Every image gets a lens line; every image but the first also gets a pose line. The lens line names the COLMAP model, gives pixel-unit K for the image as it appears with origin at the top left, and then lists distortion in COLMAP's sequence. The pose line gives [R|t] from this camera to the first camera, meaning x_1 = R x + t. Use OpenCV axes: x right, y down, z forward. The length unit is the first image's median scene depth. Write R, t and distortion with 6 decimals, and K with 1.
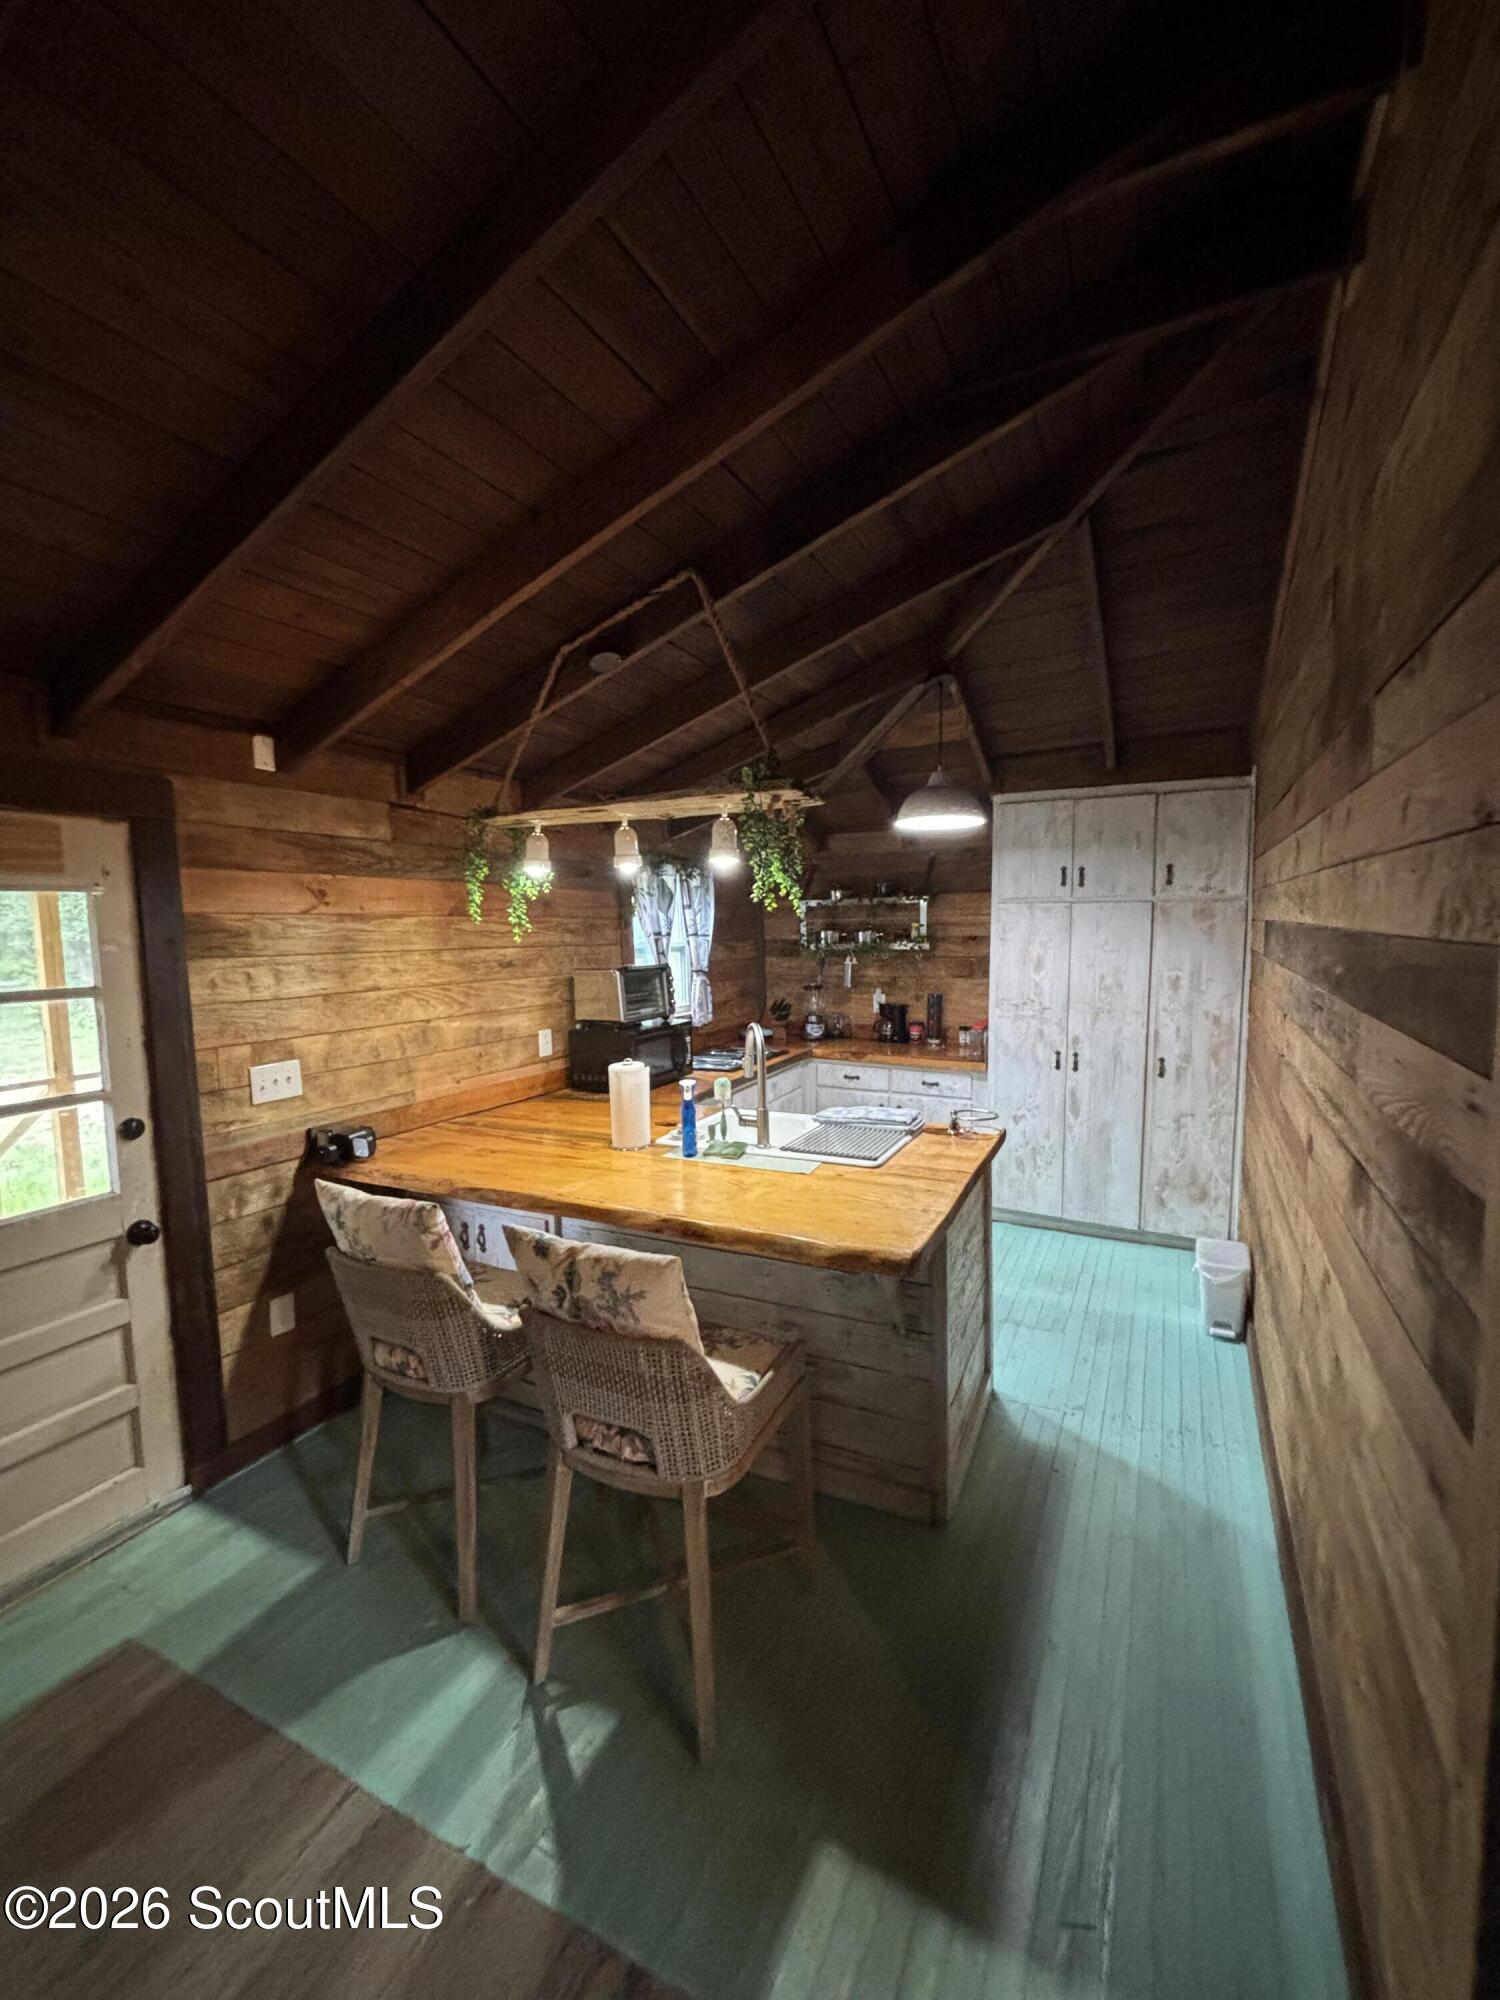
lens RADIAL K [[803.8, 0, 731.0], [0, 803.8, 995.2], [0, 0, 1]] dist [0.005928, -0.001799]
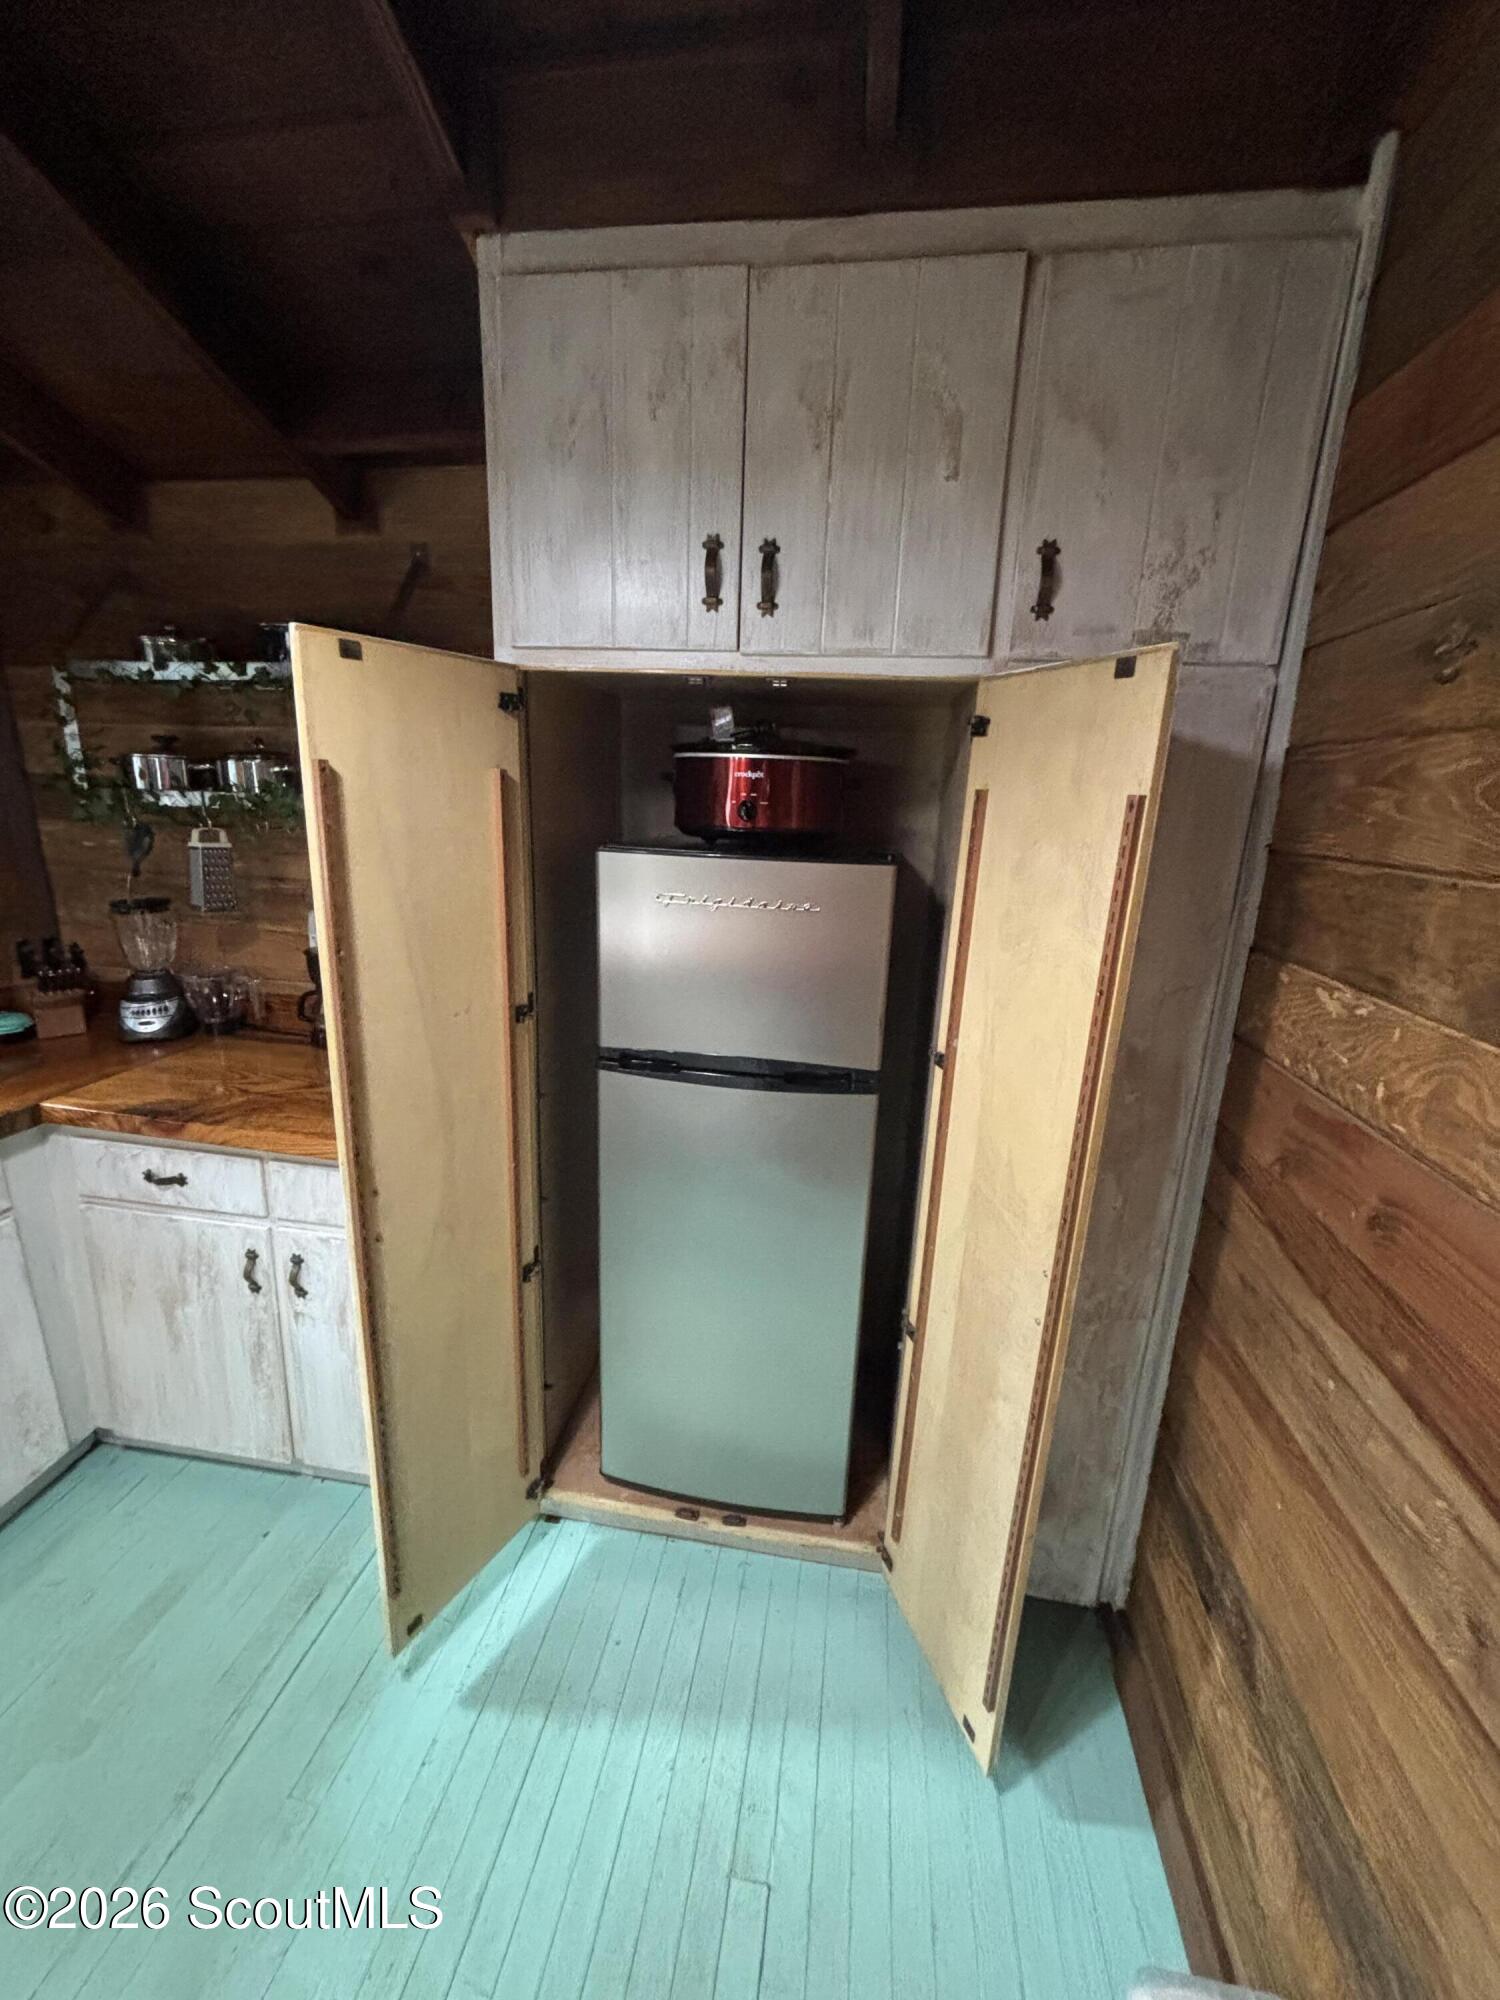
lens RADIAL K [[803.8, 0, 737.5], [0, 803.8, 996.8], [0, 0, 1]] dist [0.005928, -0.001799]
pose [[0.945672, -0.032318, 0.323513, 0.407939], [-0.019957, 0.987401, 0.156976, -0.054130], [-0.324510, -0.154904, 0.933112, 0.886926]]
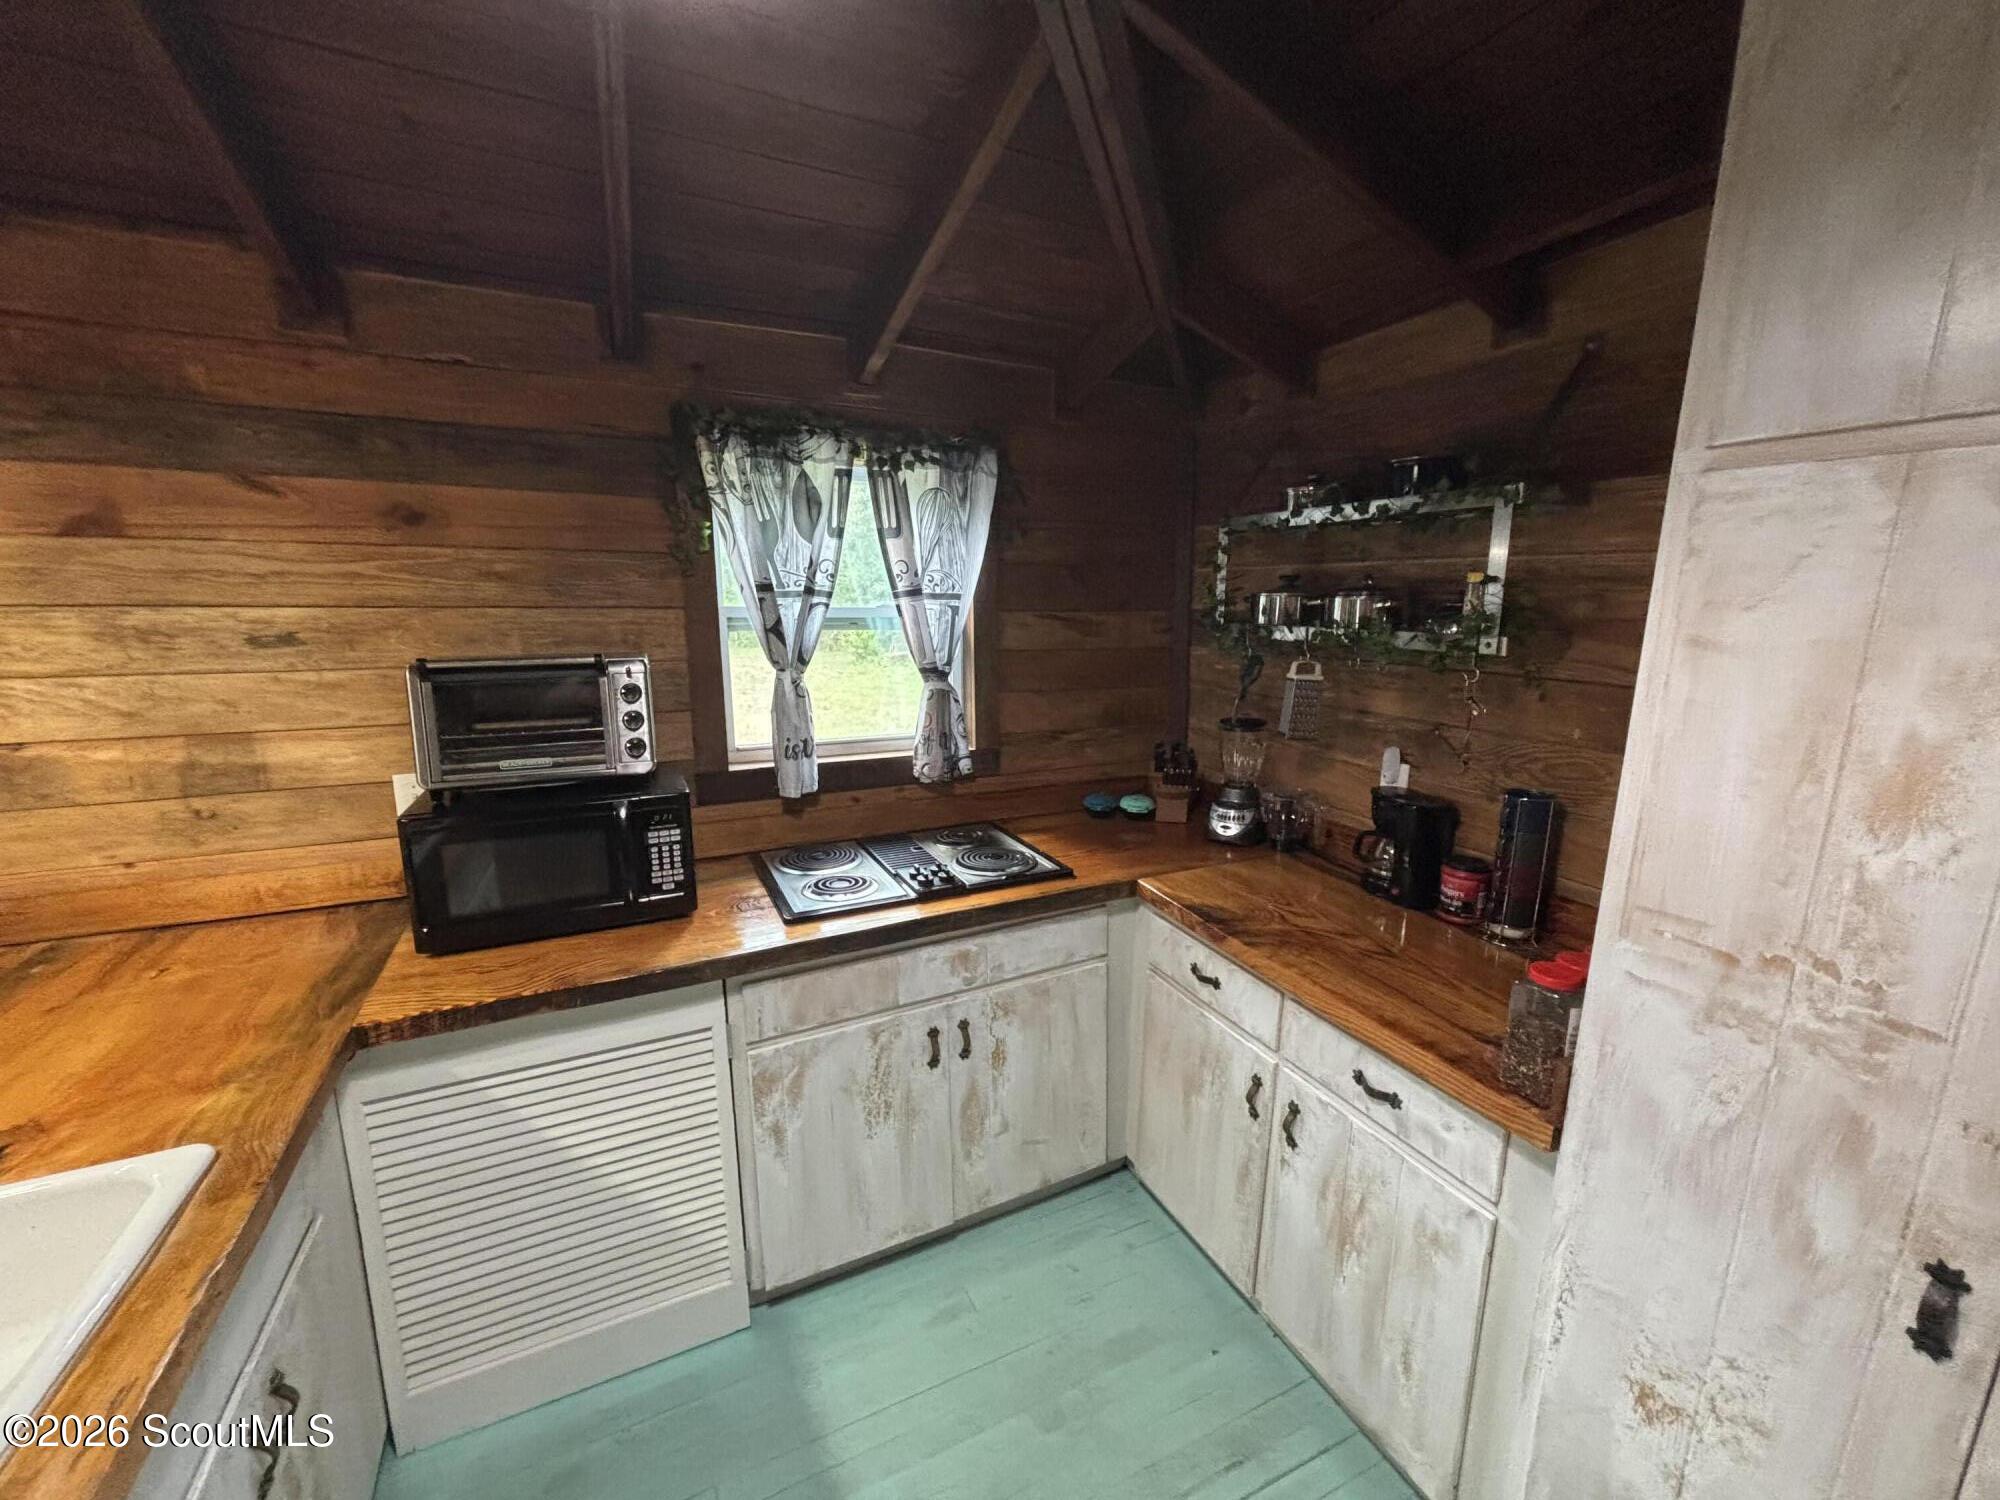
lens RADIAL K [[803.8, 0, 997.7], [0, 803.8, 748.6], [0, 0, 1]] dist [0.005928, -0.001799]
pose [[0.801126, 0.134384, -0.583214, 0.416372], [-0.067894, 0.988581, 0.134527, -0.076100], [0.594633, -0.068177, 0.801101, 0.940358]]
